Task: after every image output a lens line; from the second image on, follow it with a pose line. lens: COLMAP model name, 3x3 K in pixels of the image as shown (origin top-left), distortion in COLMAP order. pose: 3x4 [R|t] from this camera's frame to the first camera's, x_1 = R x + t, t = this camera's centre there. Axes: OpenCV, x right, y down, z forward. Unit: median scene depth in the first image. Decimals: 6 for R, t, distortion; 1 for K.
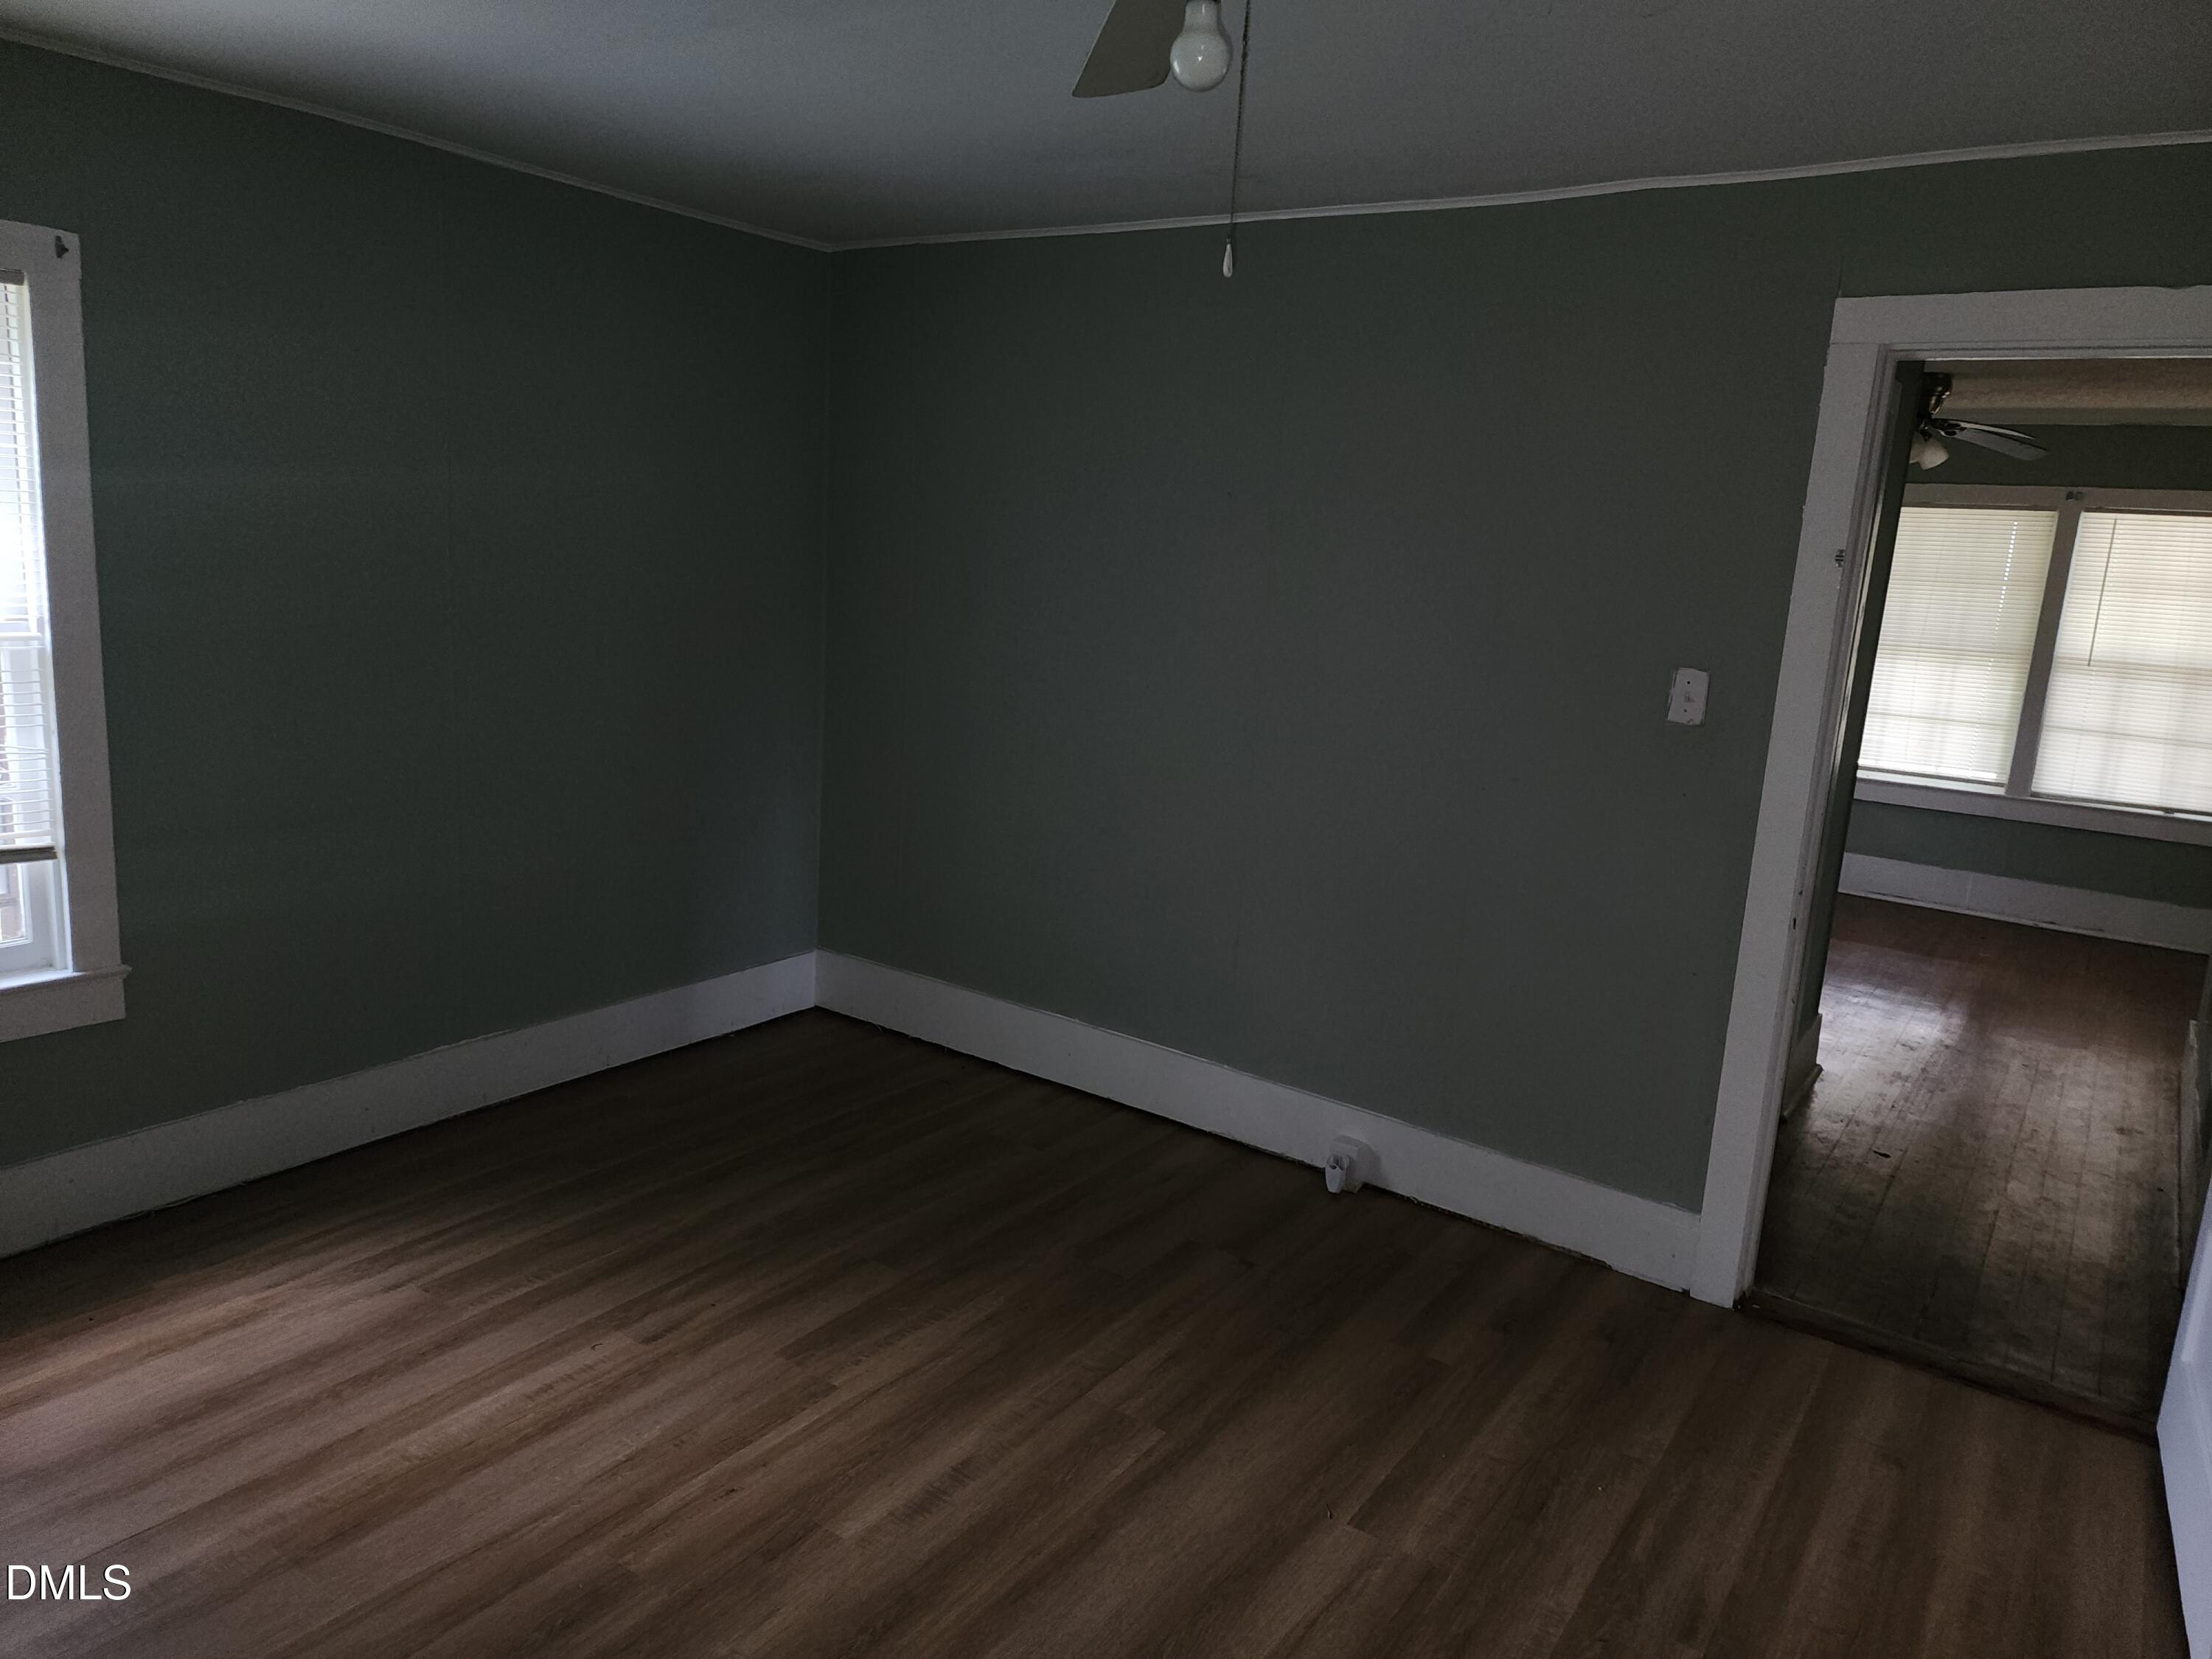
lens RADIAL K [[1472.8, 0, 1090.8], [0, 1472.8, 825.3], [0, 0, 1]] dist [0.061367, -0.060615]
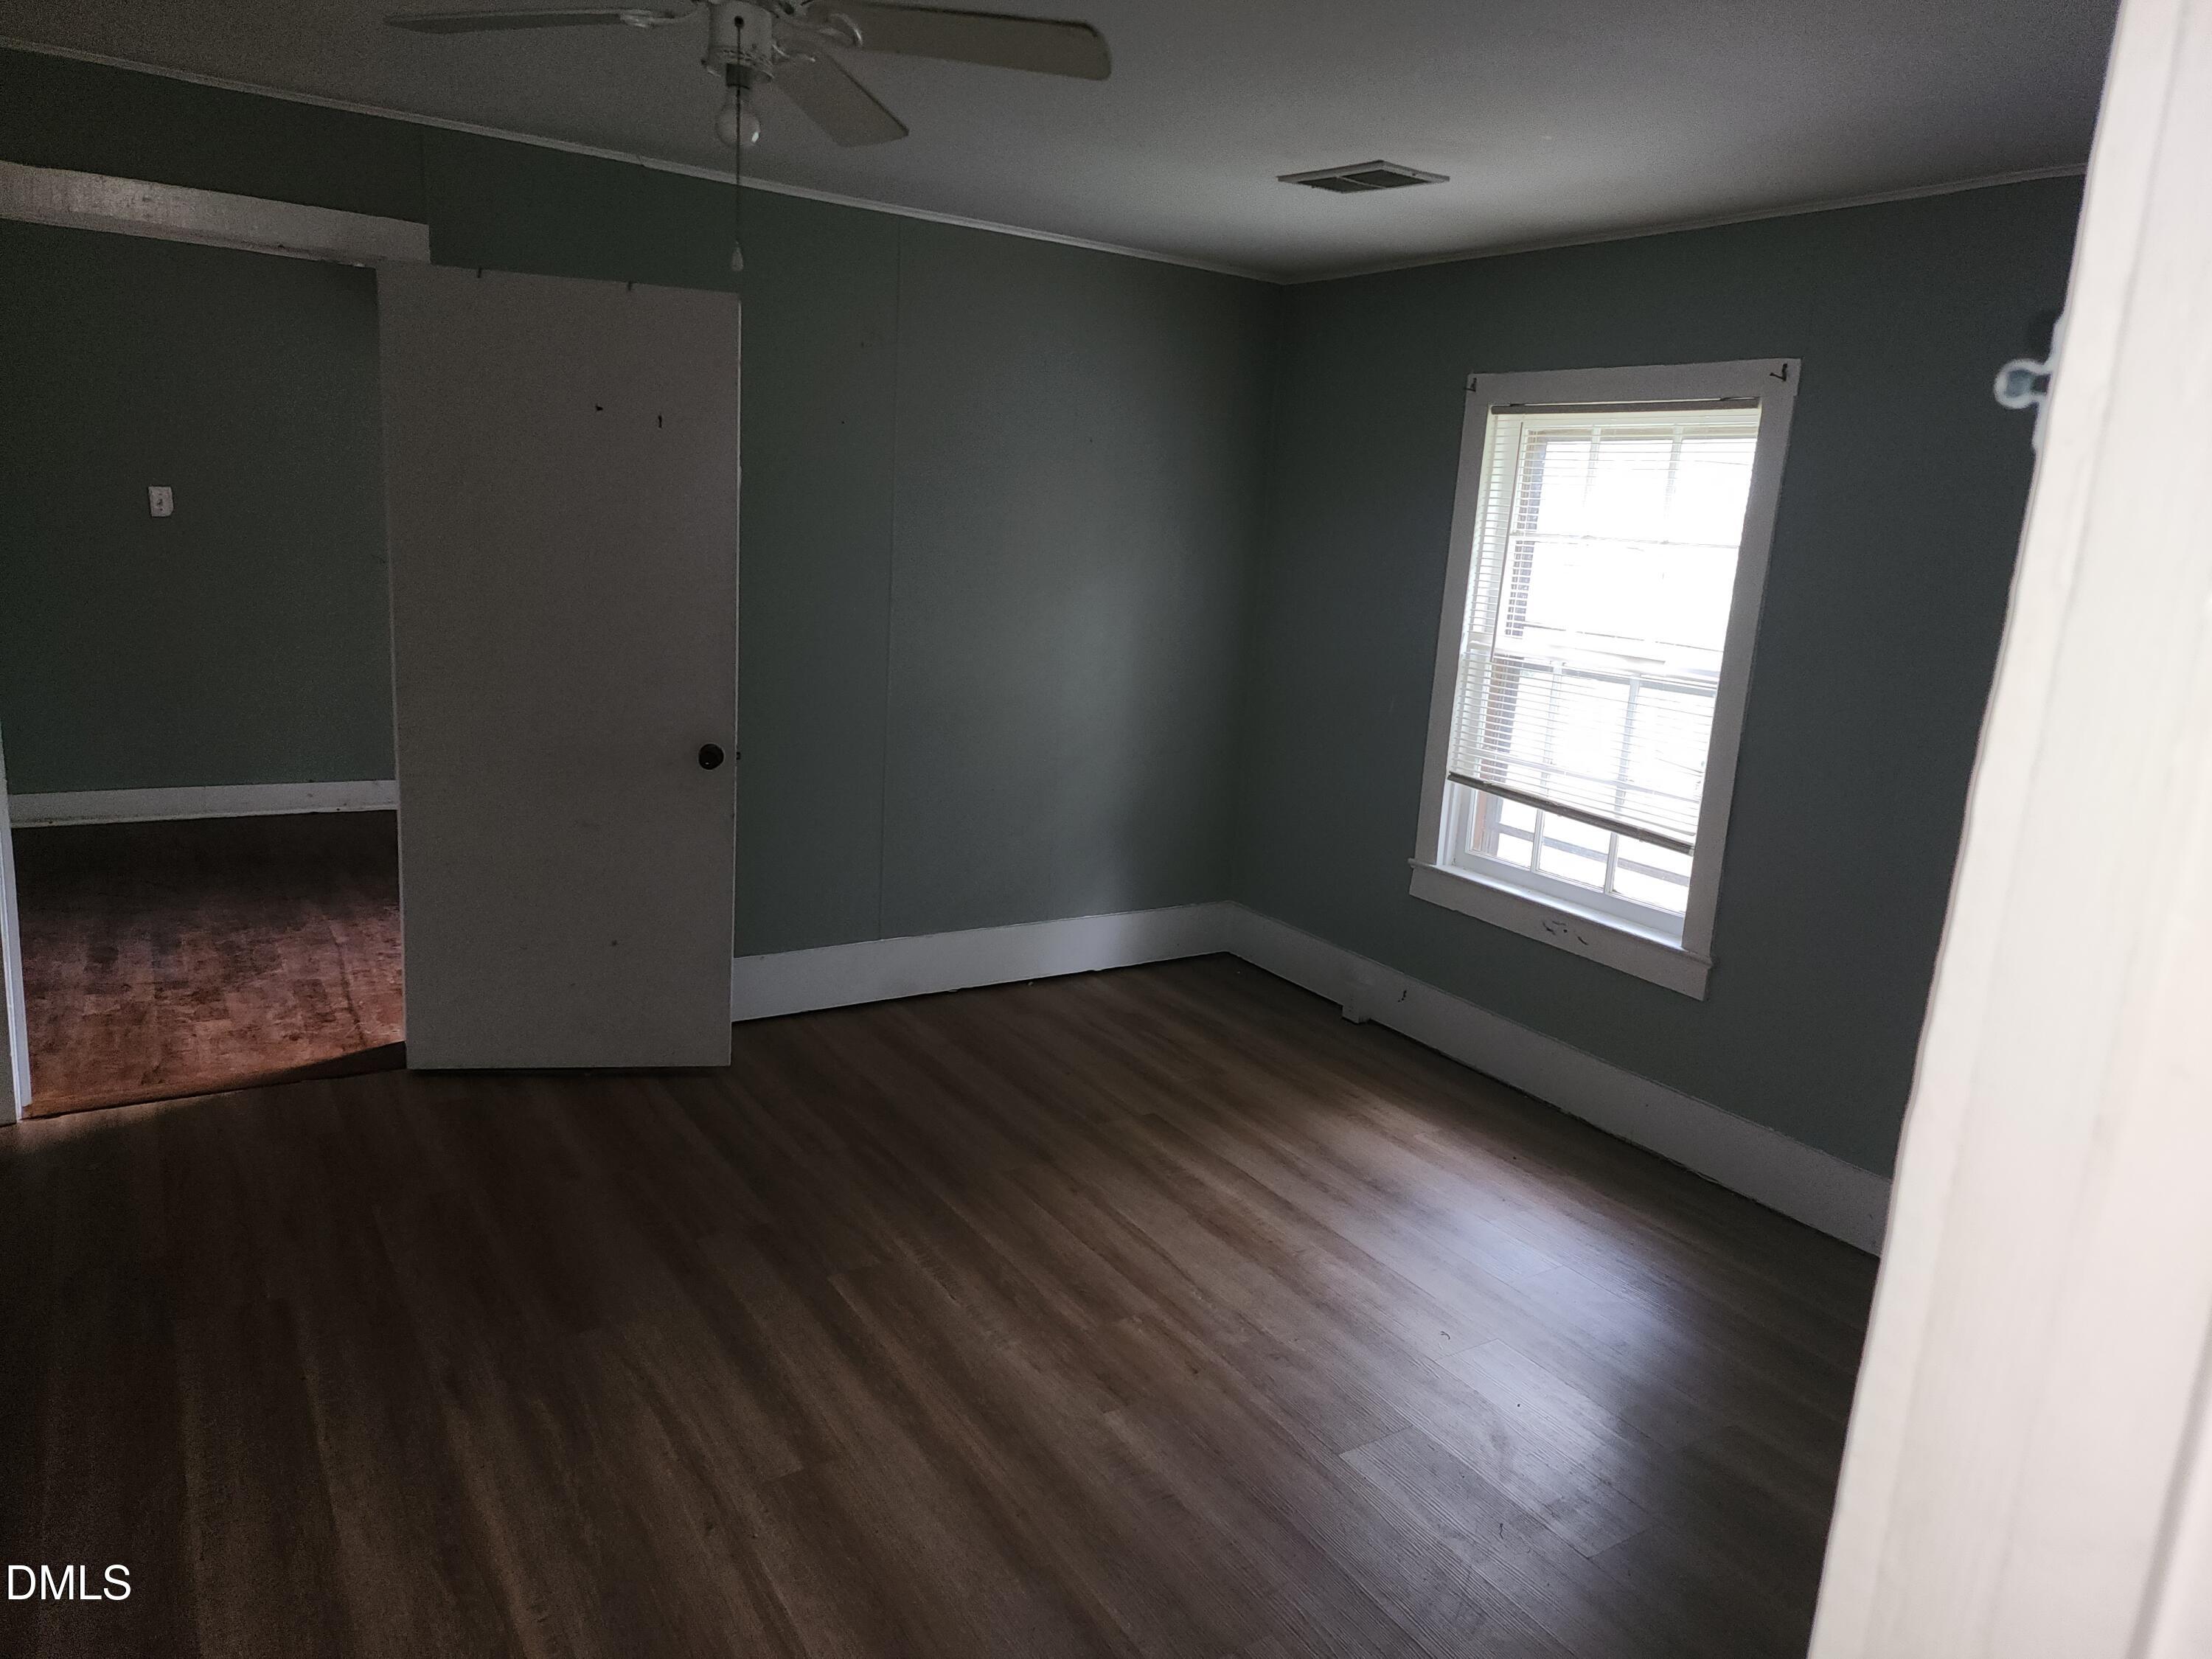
lens RADIAL K [[1450.4, 0, 1131.4], [0, 1450.4, 796.2], [0, 0, 1]] dist [0.062366, -0.060375]
pose [[-0.350837, 0.093437, -0.931763, 0.745131], [-0.271839, 0.942001, 0.196819, -0.165301], [0.896112, 0.322341, -0.305089, 1.114522]]
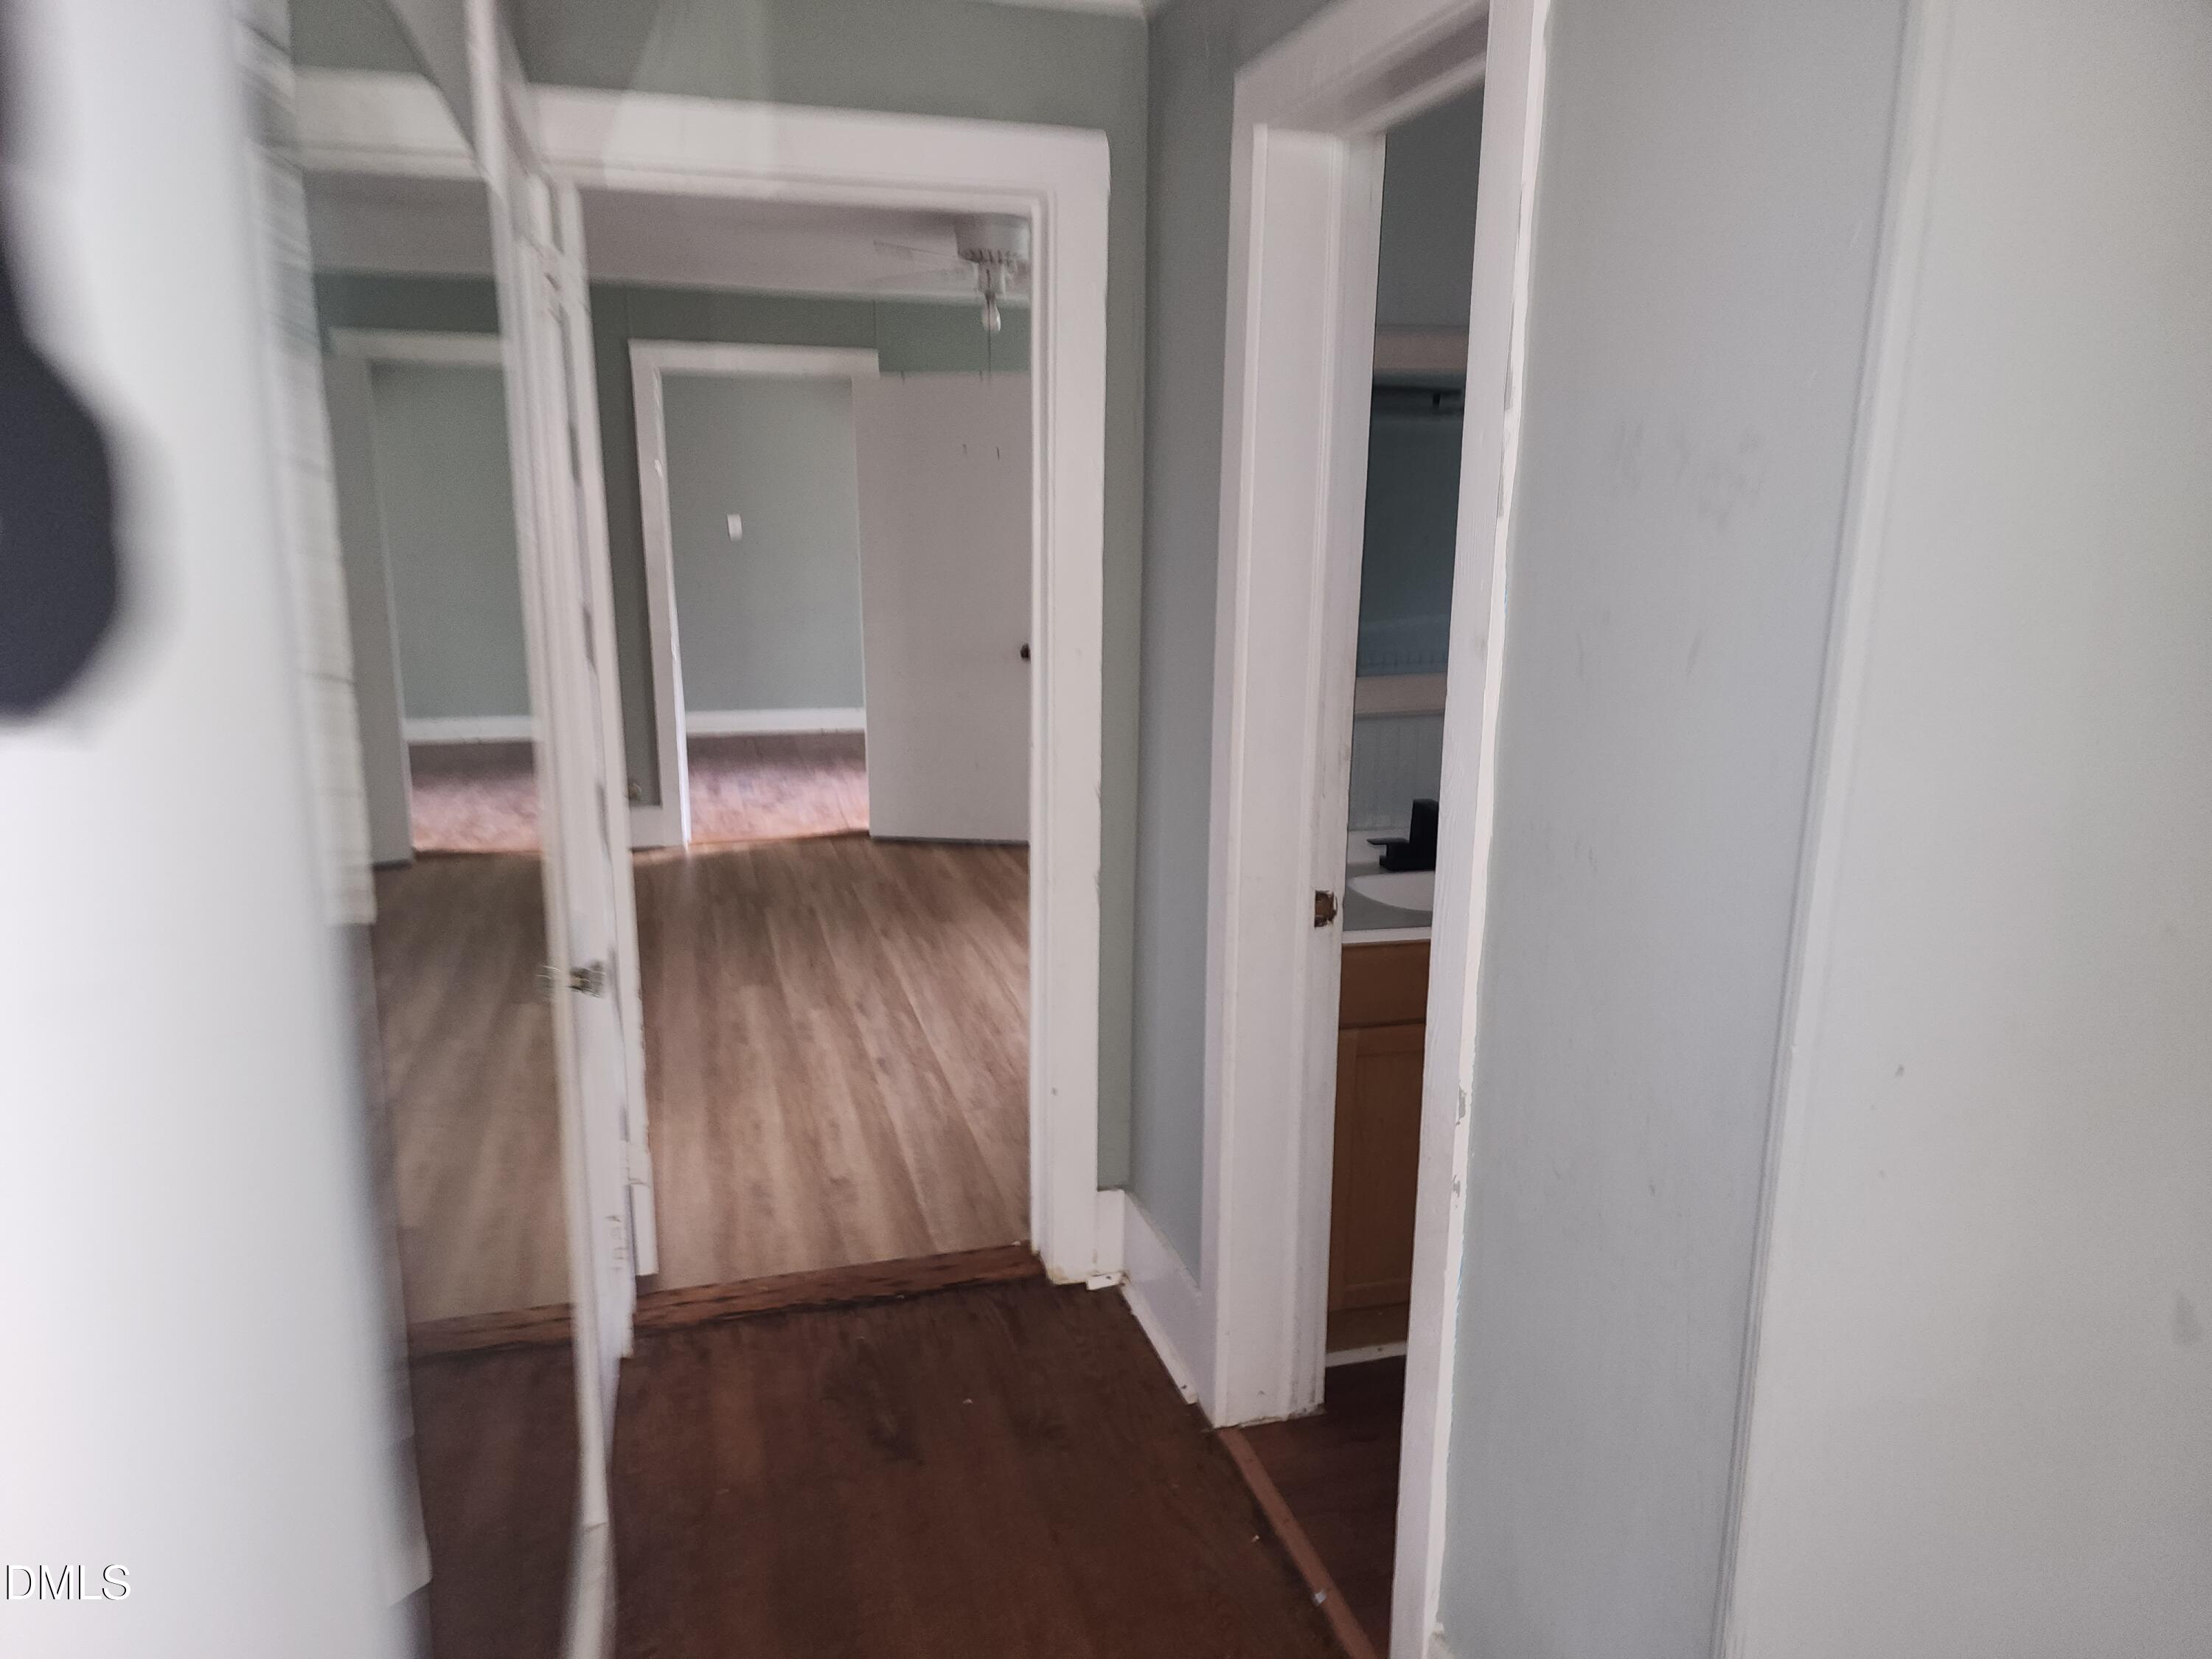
lens RADIAL K [[1472.8, 0, 1090.8], [0, 1472.8, 825.3], [0, 0, 1]] dist [0.061367, -0.060615]
pose [[-0.630709, 0.102405, -0.769233, 1.401256], [-0.197560, 0.937406, 0.286776, -0.258211], [0.750451, 0.332842, -0.570999, 1.869243]]
